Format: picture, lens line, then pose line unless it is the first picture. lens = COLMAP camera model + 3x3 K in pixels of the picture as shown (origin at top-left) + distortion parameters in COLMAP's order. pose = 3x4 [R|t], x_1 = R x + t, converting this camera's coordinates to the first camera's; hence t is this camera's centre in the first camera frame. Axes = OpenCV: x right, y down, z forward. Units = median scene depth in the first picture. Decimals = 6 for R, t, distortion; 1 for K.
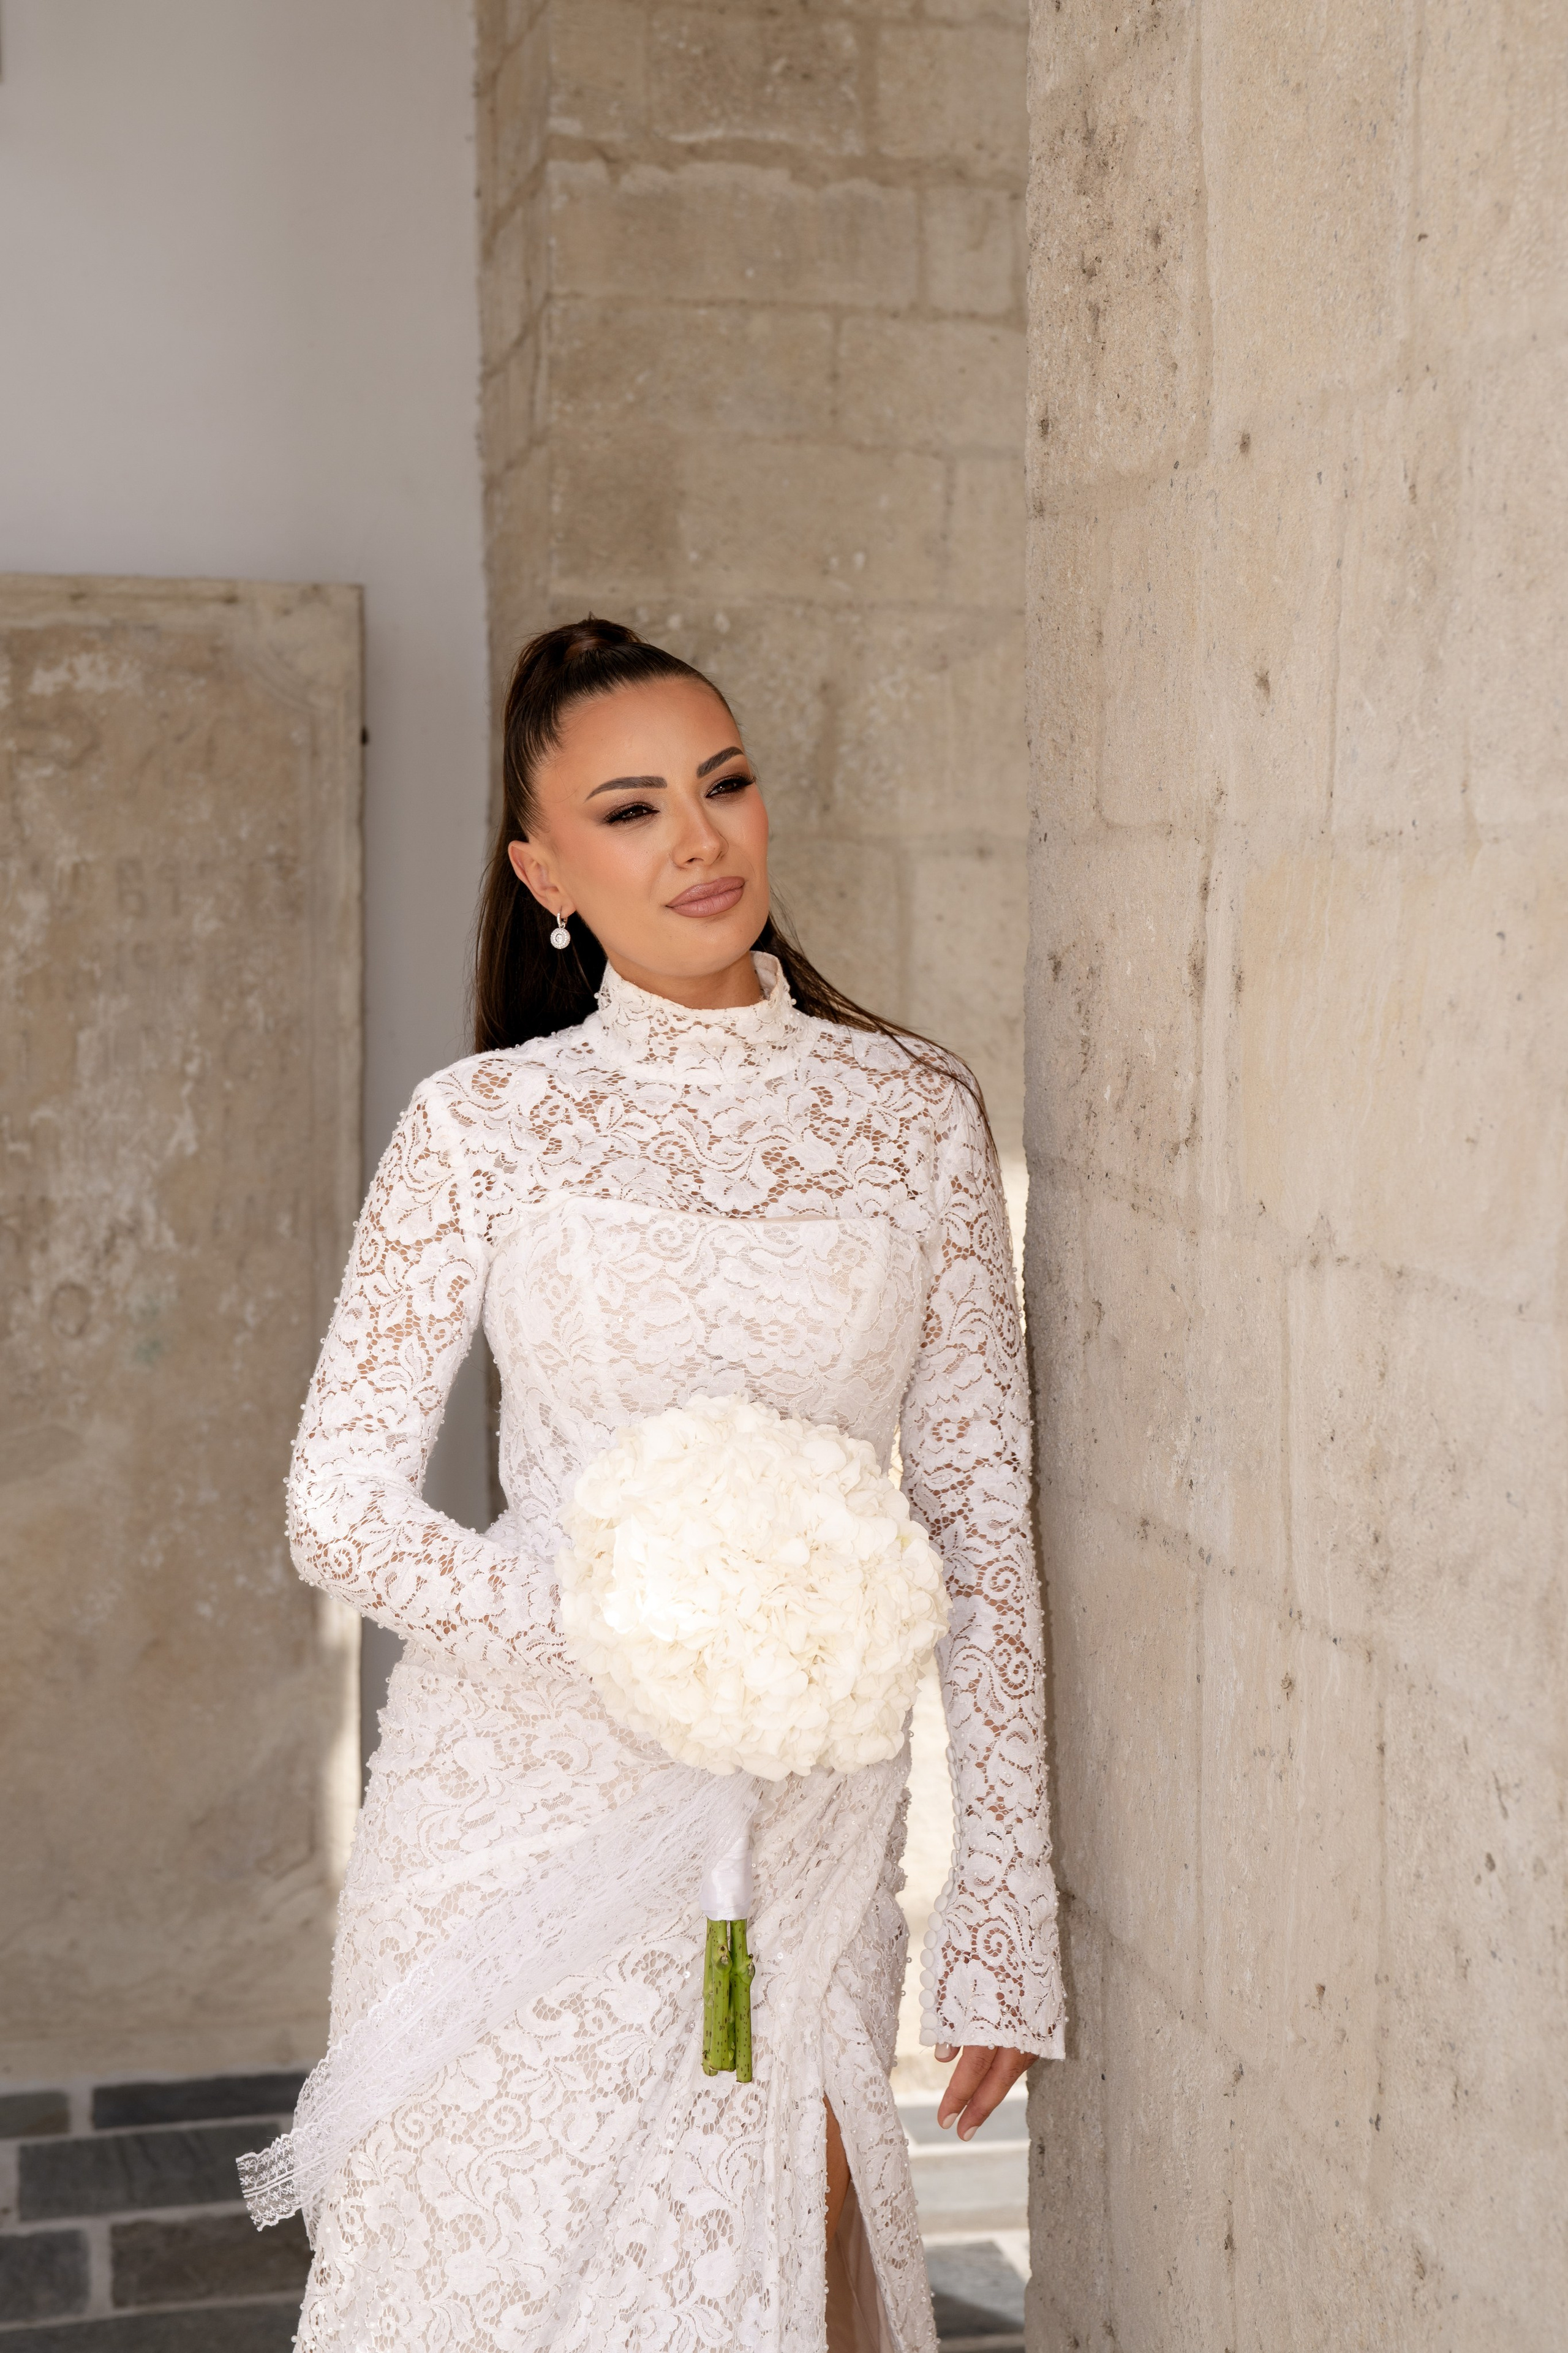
lens RADIAL K [[2873.9, 0, 782.1], [0, 2873.9, 1172.1], [0, 0, 1]] dist [-0.030173, 0.000000]
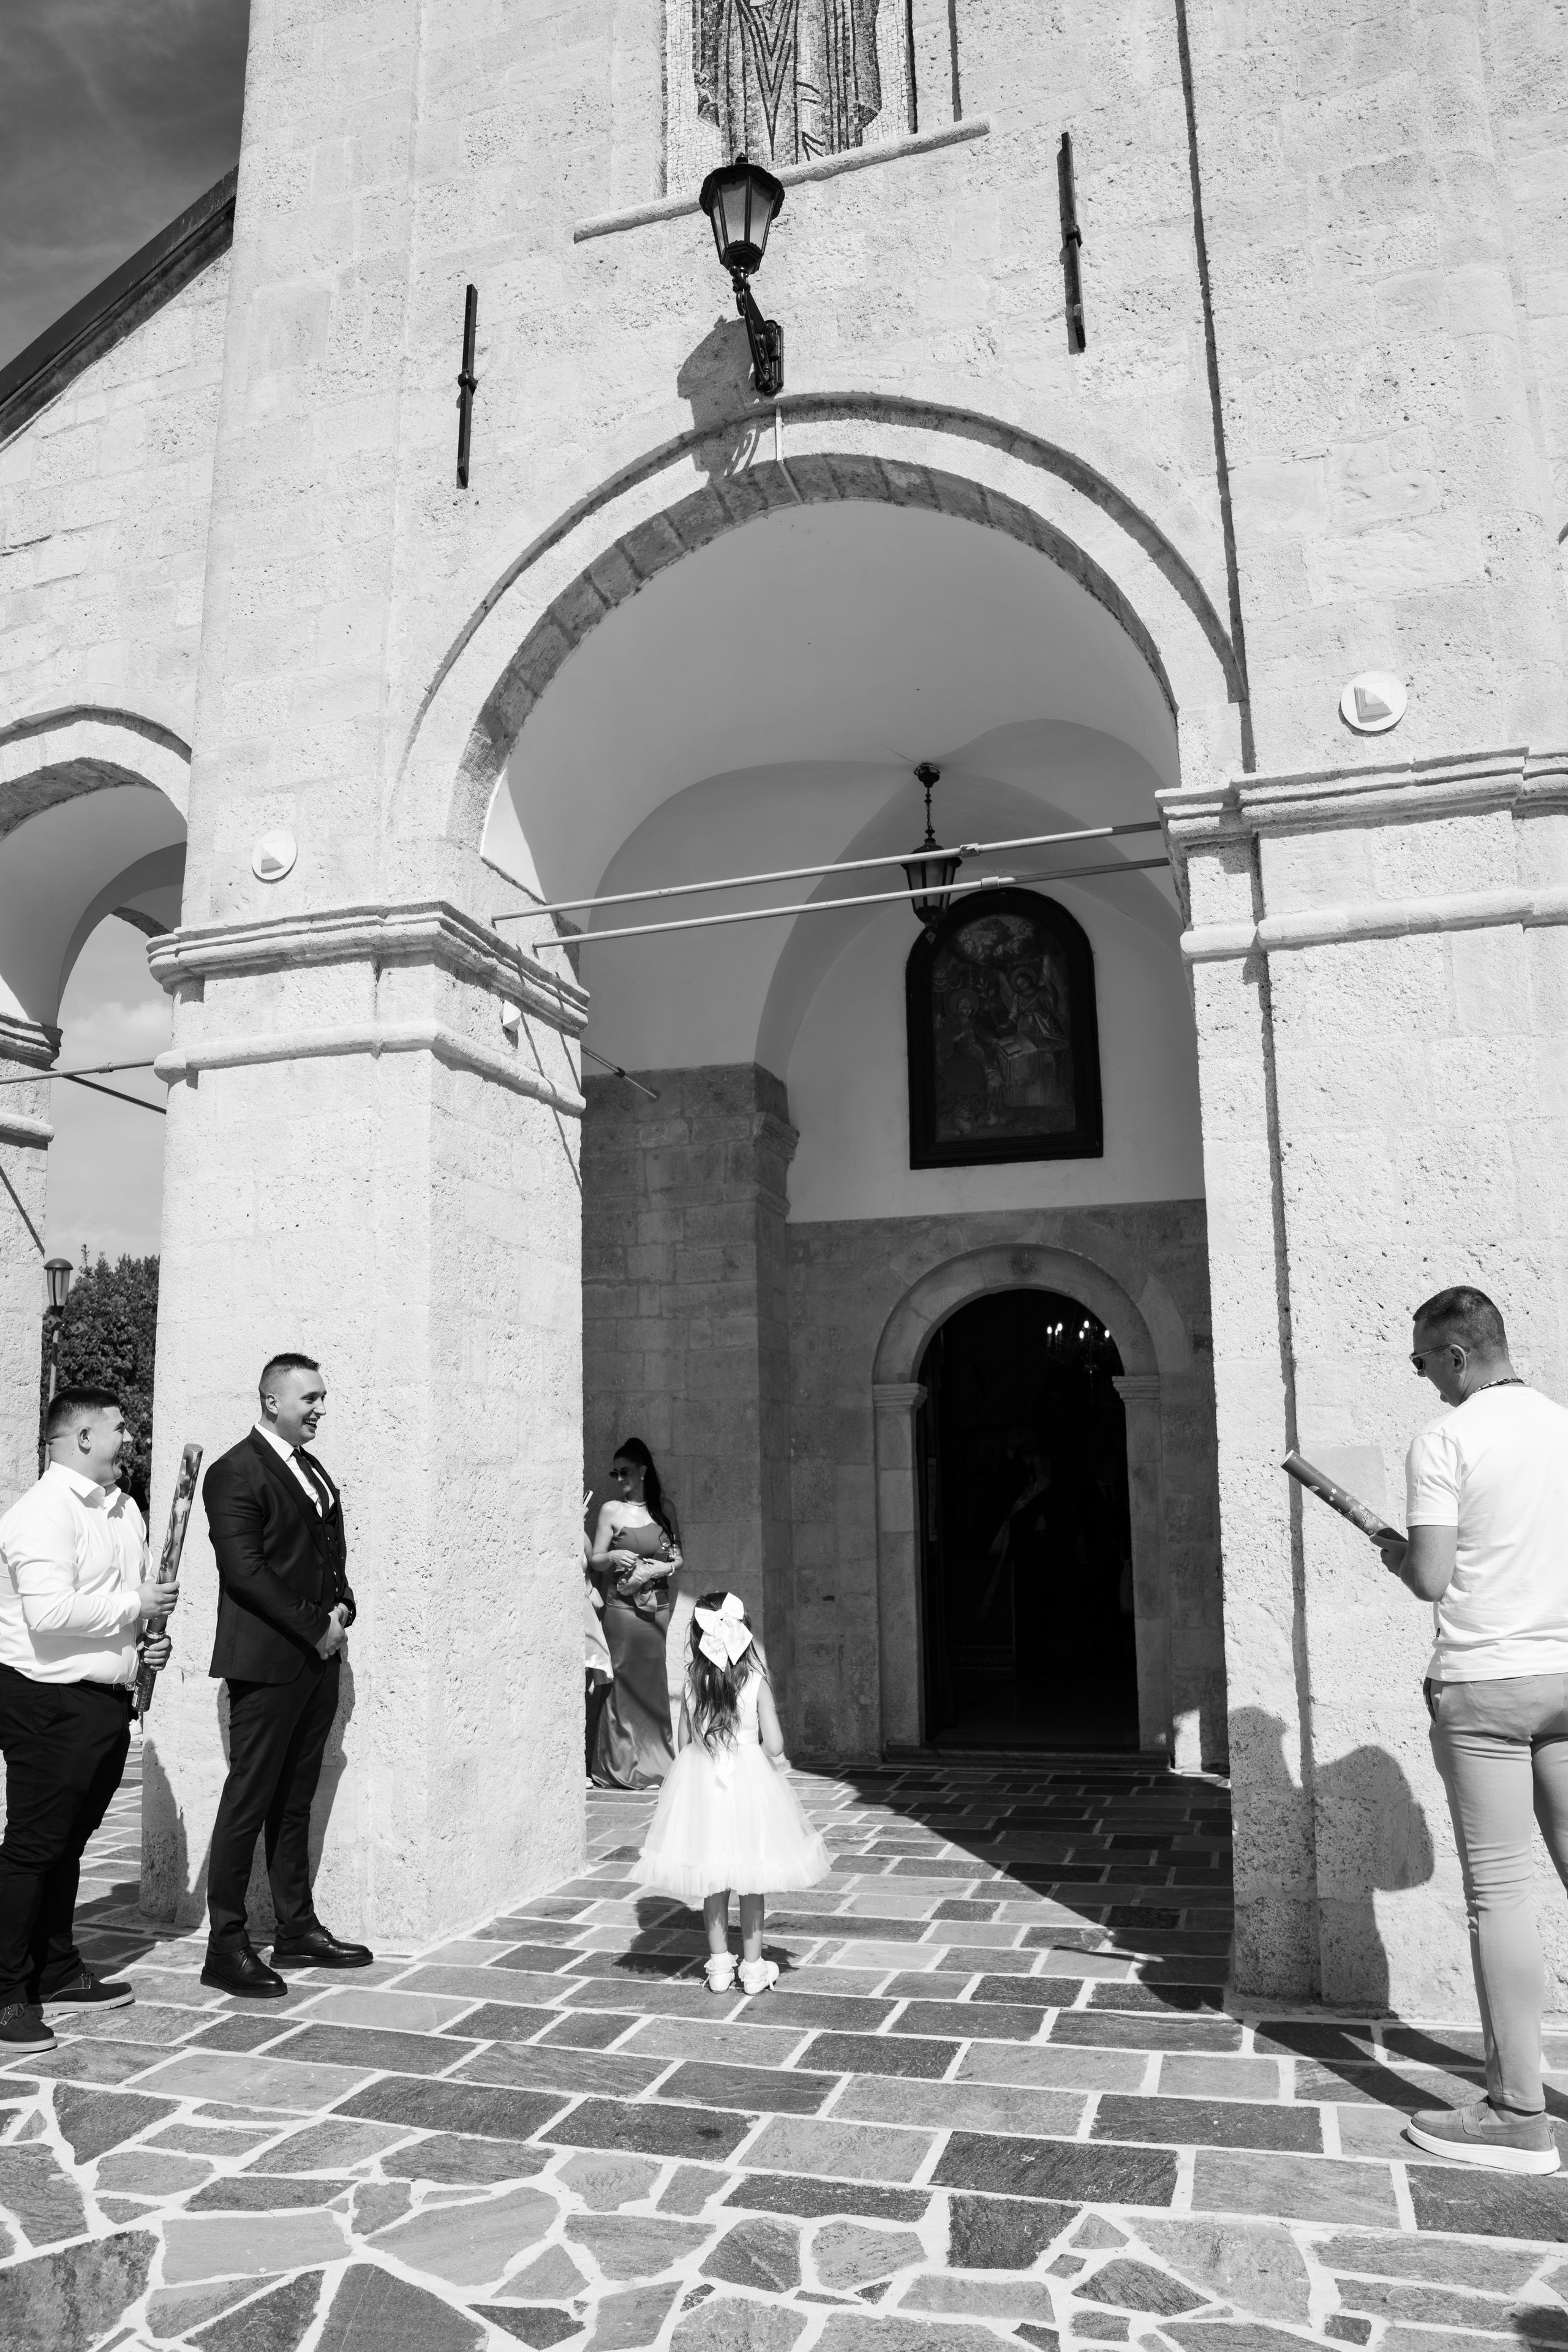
lens RADIAL K [[1682.0, 0, 775.1], [0, 1682.0, 1191.2], [0, 0, 1]] dist [-0.100835, 0.065823]
pose [[0.860500, -0.103323, -0.498862, 1.389583], [0.003593, 0.980424, -0.196865, -0.011293], [0.509437, 0.167610, 0.844026, -0.897504]]
